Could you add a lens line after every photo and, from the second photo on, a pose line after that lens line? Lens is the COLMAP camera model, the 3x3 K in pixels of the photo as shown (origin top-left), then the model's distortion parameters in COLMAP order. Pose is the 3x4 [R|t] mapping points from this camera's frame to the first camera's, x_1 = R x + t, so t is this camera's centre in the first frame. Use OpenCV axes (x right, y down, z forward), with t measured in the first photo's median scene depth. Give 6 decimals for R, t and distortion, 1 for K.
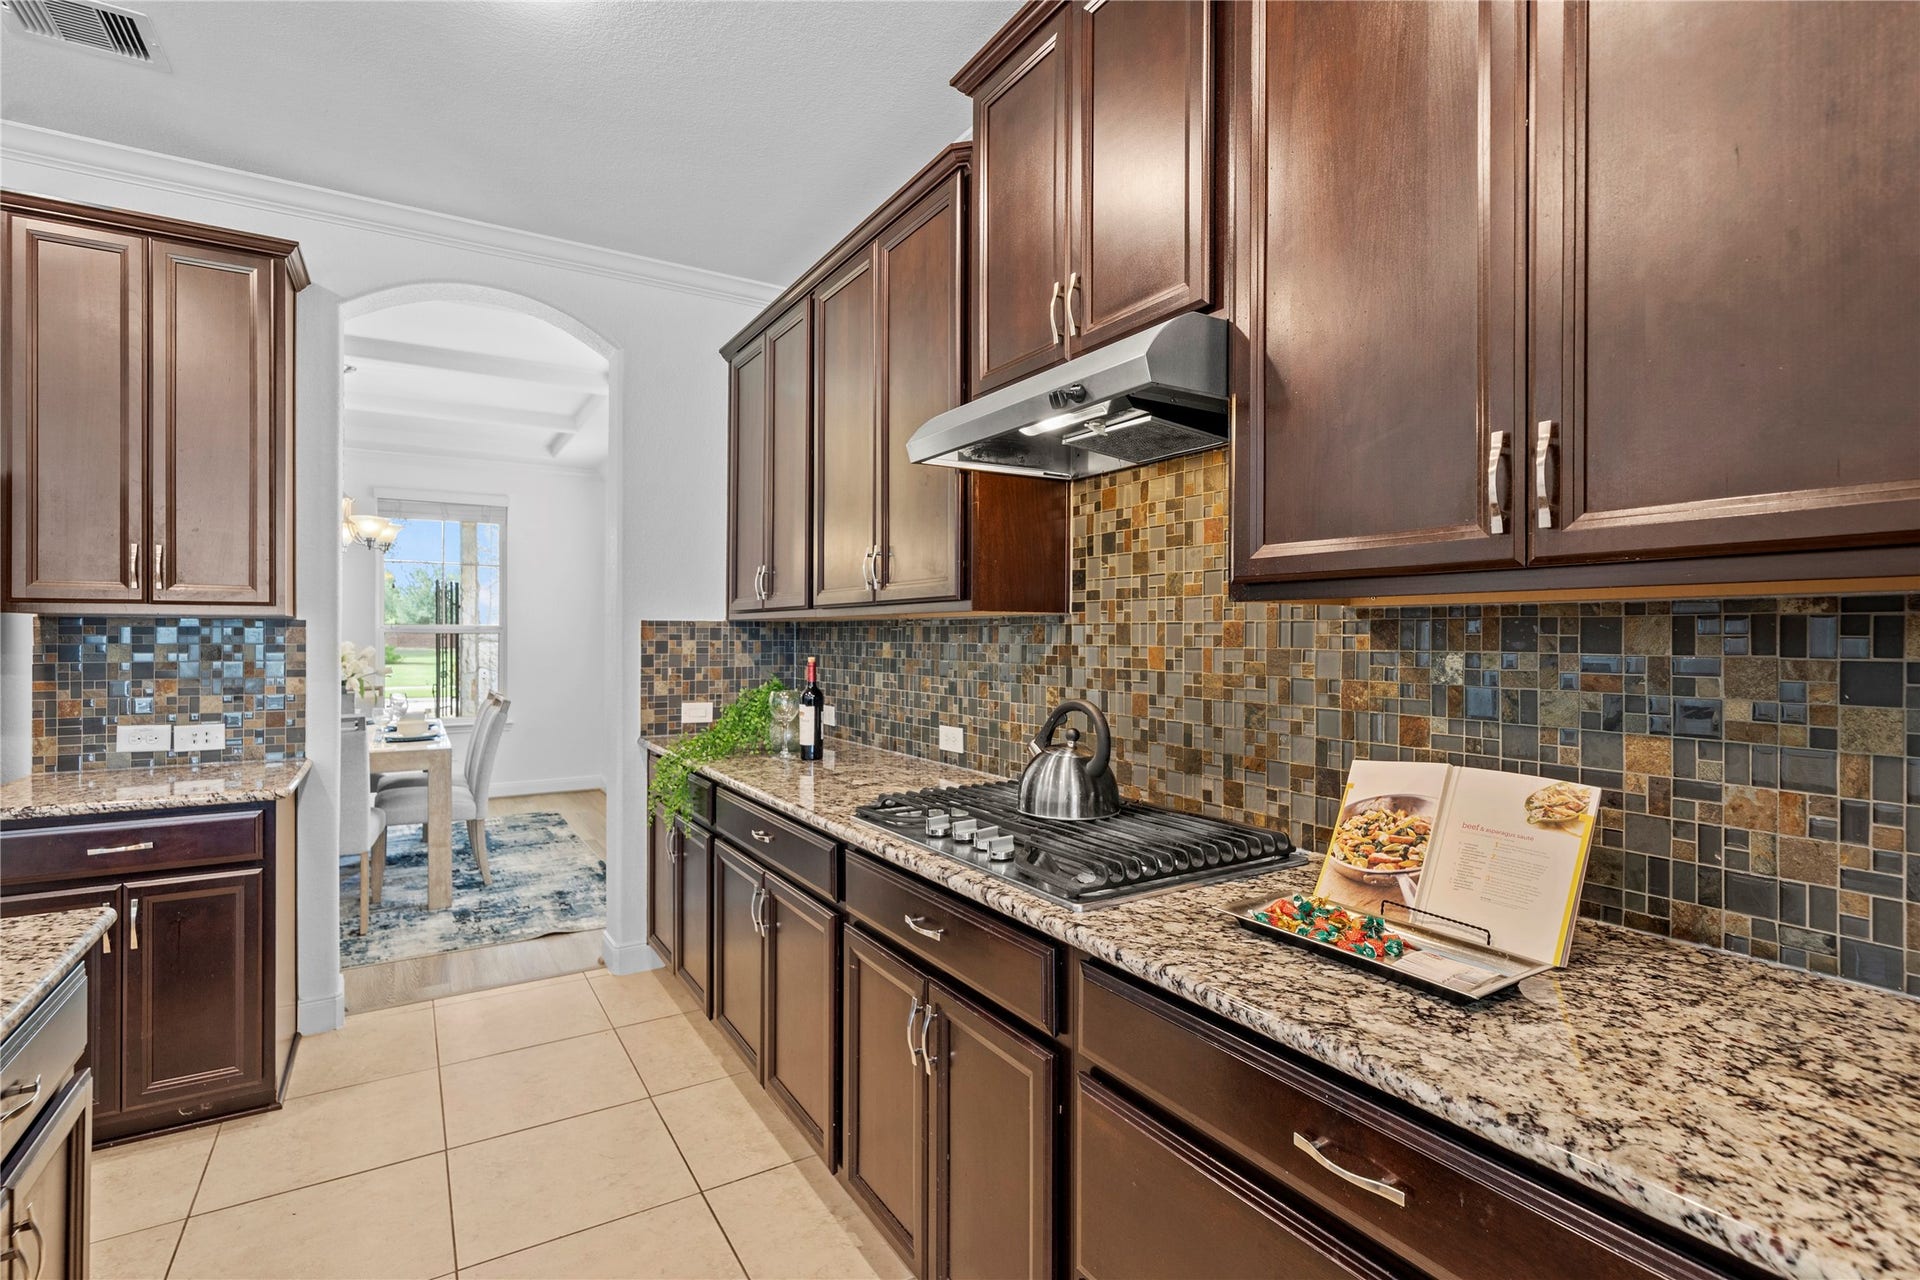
lens RADIAL K [[898.6, 0, 960.0], [0, 898.6, 640.0], [0, 0, 1]] dist [-0.001684, -0.000058]
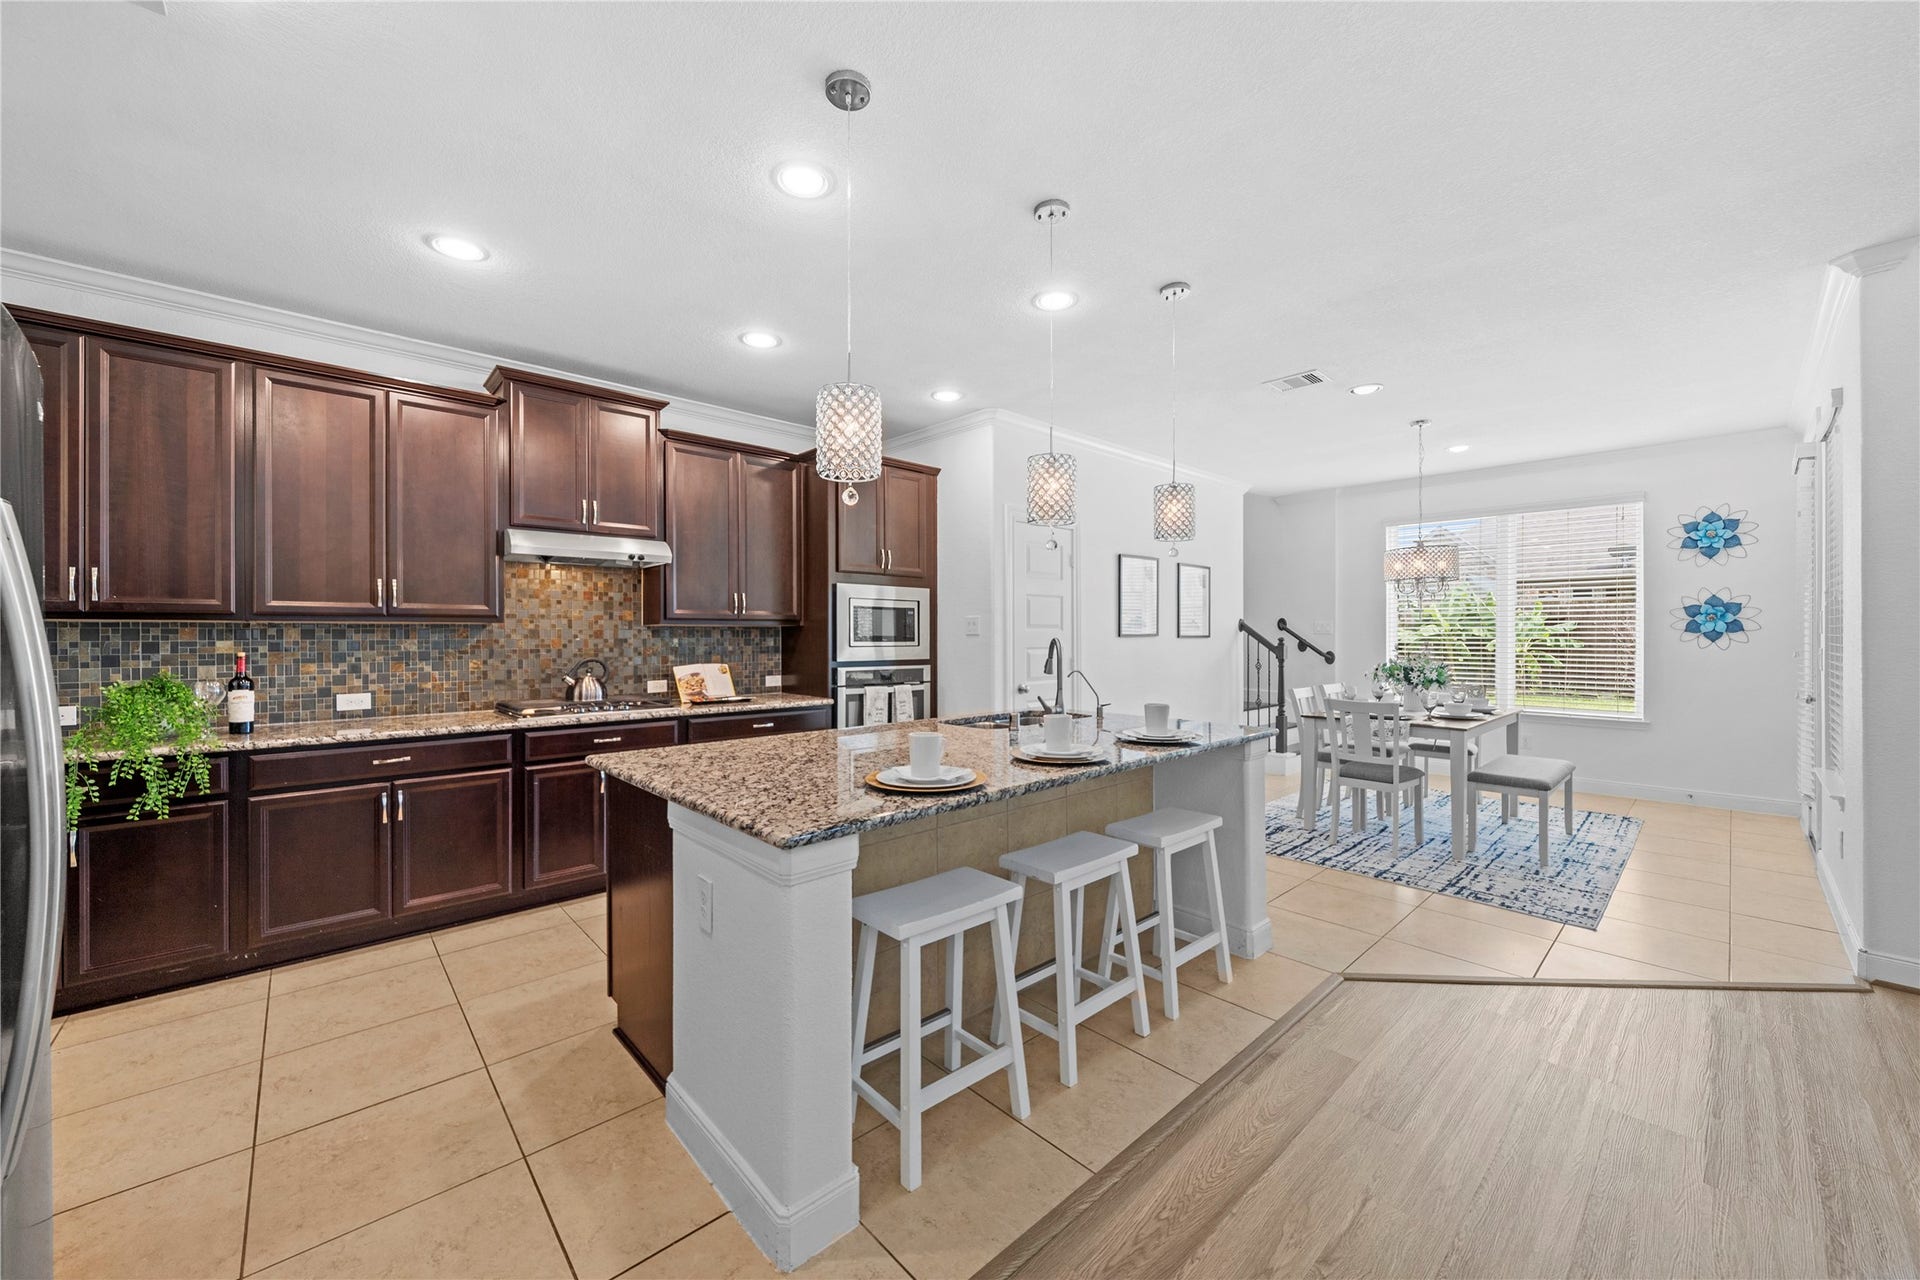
lens RADIAL K [[761.6, 0, 960.0], [0, 761.6, 640.0], [0, 0, 1]] dist [-0.006267, -0.000208]
pose [[-0.216097, -0.012097, 0.976297, -2.003494], [0.003969, 0.999904, 0.013268, -0.011813], [-0.976364, 0.006742, -0.216028, 0.357770]]
